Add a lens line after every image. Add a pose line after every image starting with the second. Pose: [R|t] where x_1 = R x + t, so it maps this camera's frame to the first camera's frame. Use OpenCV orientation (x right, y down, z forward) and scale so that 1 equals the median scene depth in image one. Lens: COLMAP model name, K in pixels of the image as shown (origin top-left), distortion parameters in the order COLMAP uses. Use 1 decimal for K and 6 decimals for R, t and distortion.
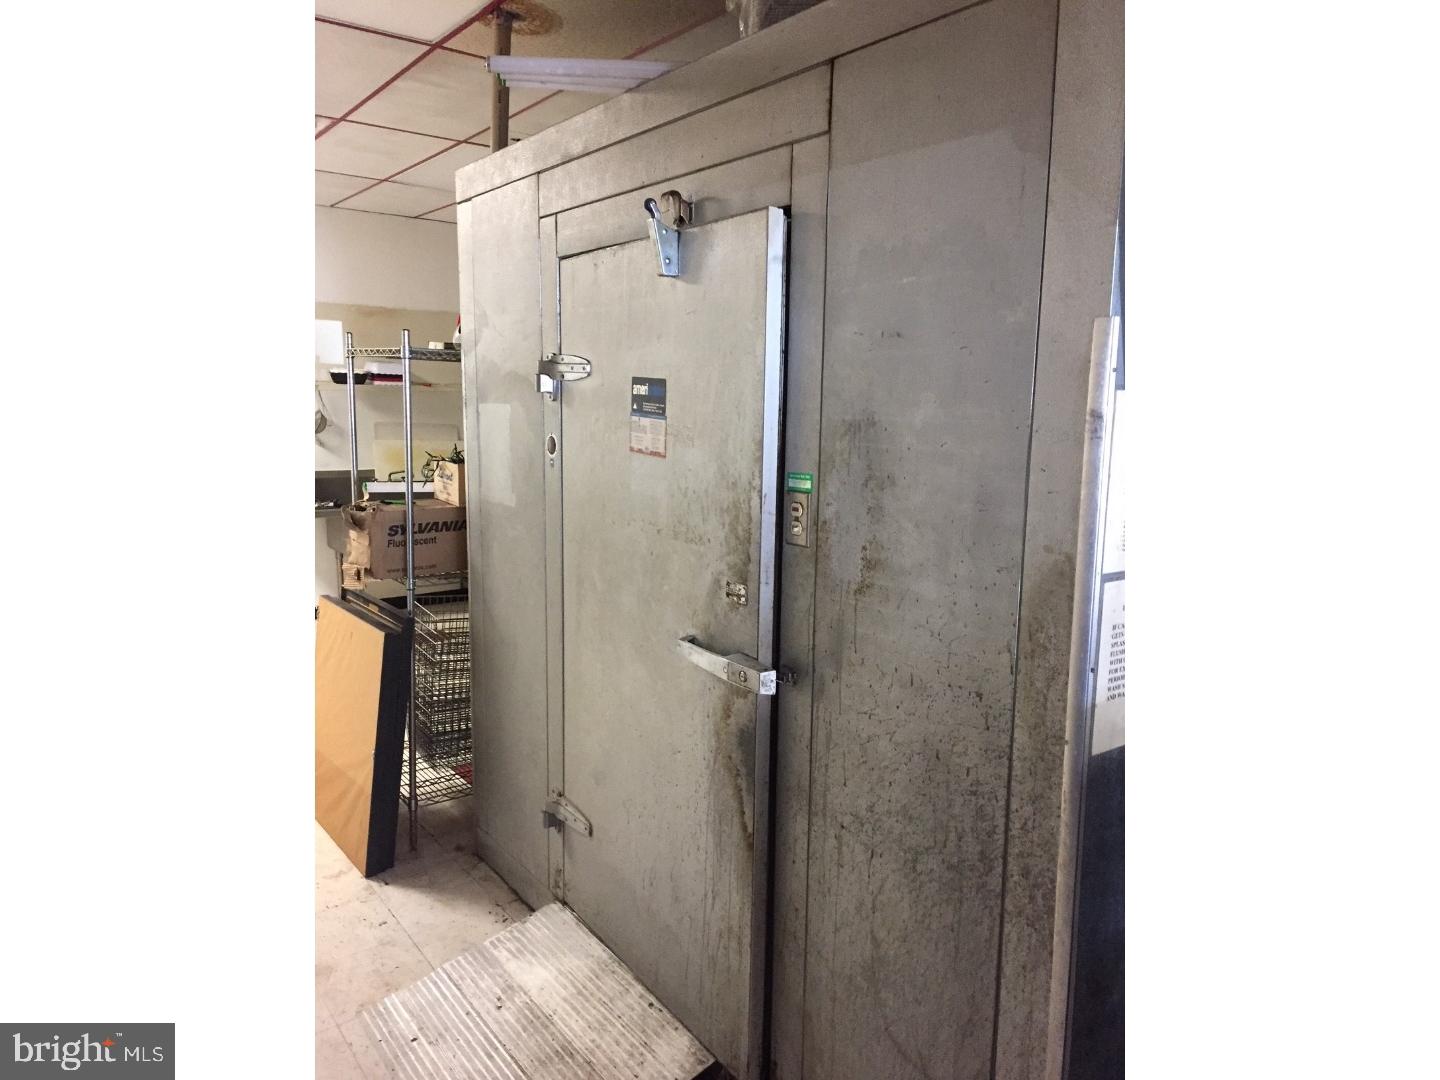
lens RADIAL K [[940.3, 0, 720.0], [0, 940.3, 540.0], [0, 0, 1]] dist [0.099177, -0.144513]
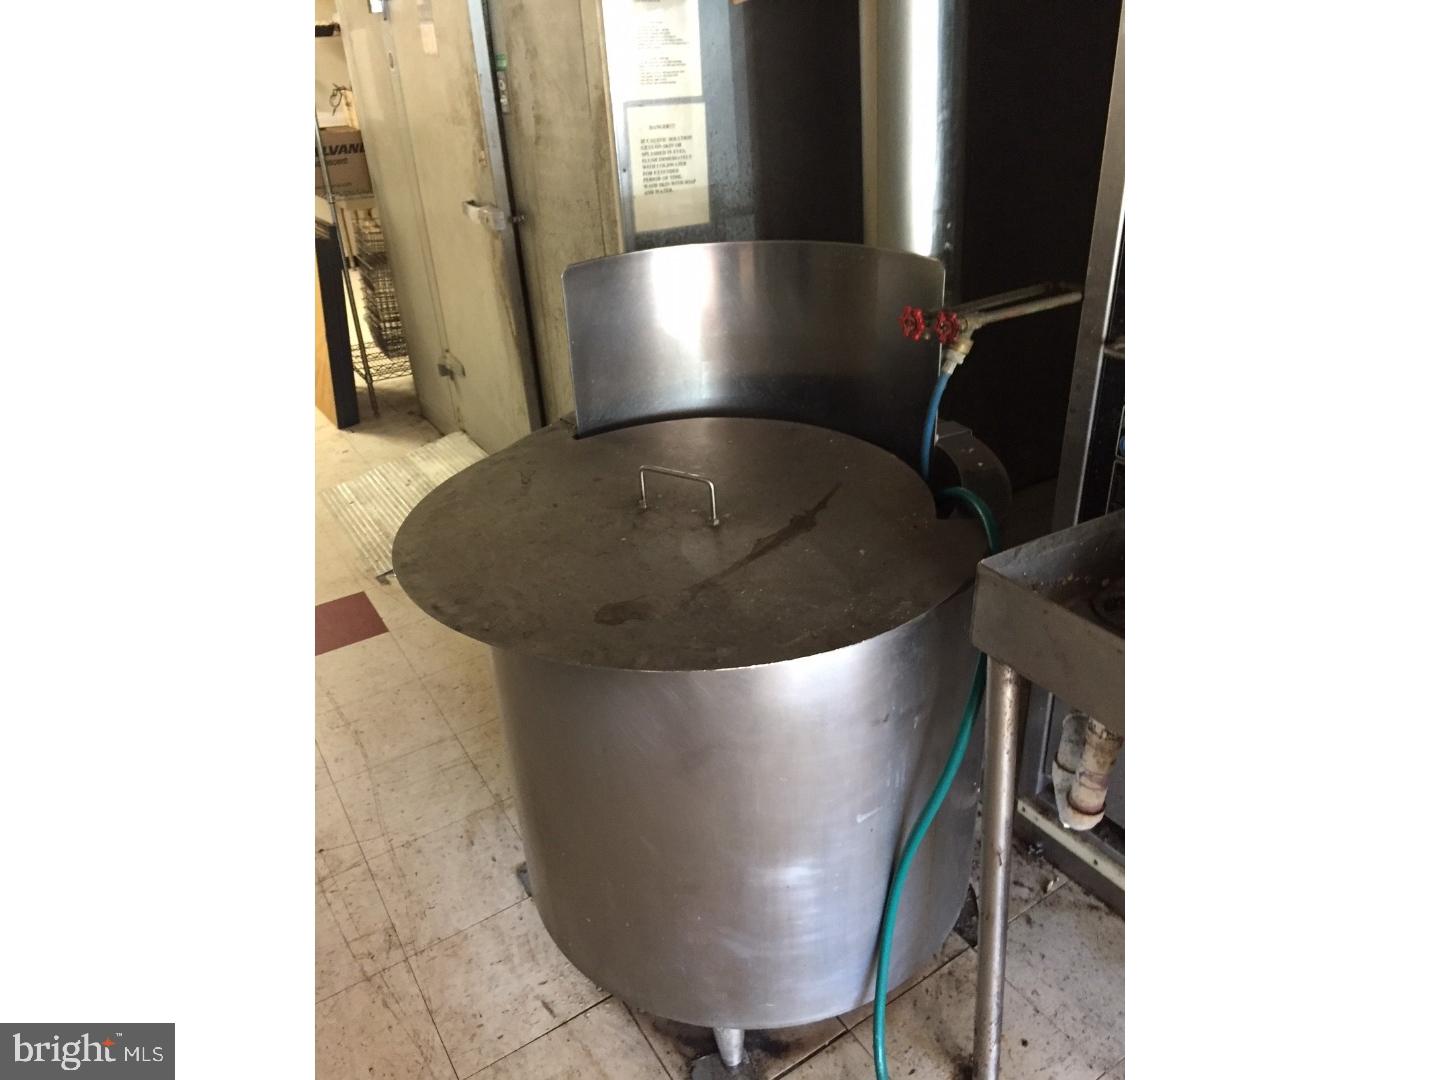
lens RADIAL K [[940.3, 0, 720.0], [0, 940.3, 540.0], [0, 0, 1]] dist [0.099177, -0.144513]
pose [[0.994848, -0.018134, -0.099745, 0.350263], [0.049289, 0.946281, 0.319568, 0.110753], [0.088592, -0.322837, 0.942299, -0.327873]]
